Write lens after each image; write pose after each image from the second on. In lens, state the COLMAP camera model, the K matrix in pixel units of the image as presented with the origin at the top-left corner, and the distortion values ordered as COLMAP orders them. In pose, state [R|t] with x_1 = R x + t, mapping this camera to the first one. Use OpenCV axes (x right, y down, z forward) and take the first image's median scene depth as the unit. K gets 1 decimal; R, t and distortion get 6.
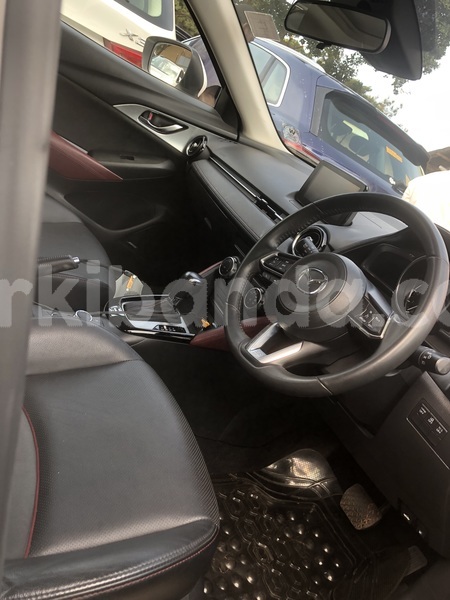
lens RADIAL K [[491.0, 0, 225.0], [0, 491.0, 300.0], [0, 0, 1]] dist [0.019702, -0.002638]
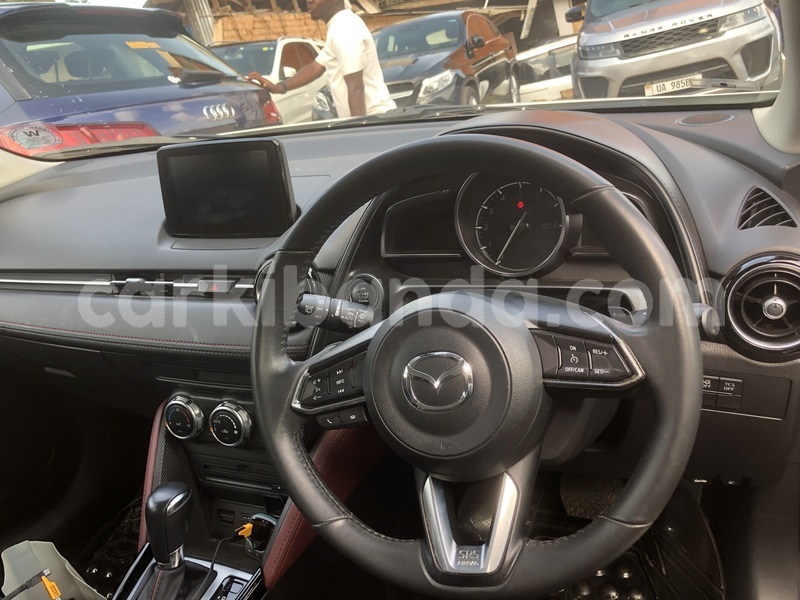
lens RADIAL K [[654.7, 0, 400.0], [0, 654.7, 300.0], [0, 0, 1]] dist [0.019702, -0.002638]
pose [[0.594468, -0.723102, 0.351756, -0.012287], [0.675662, 0.686356, 0.269067, -0.196003], [-0.435993, 0.077716, 0.896588, 0.278148]]
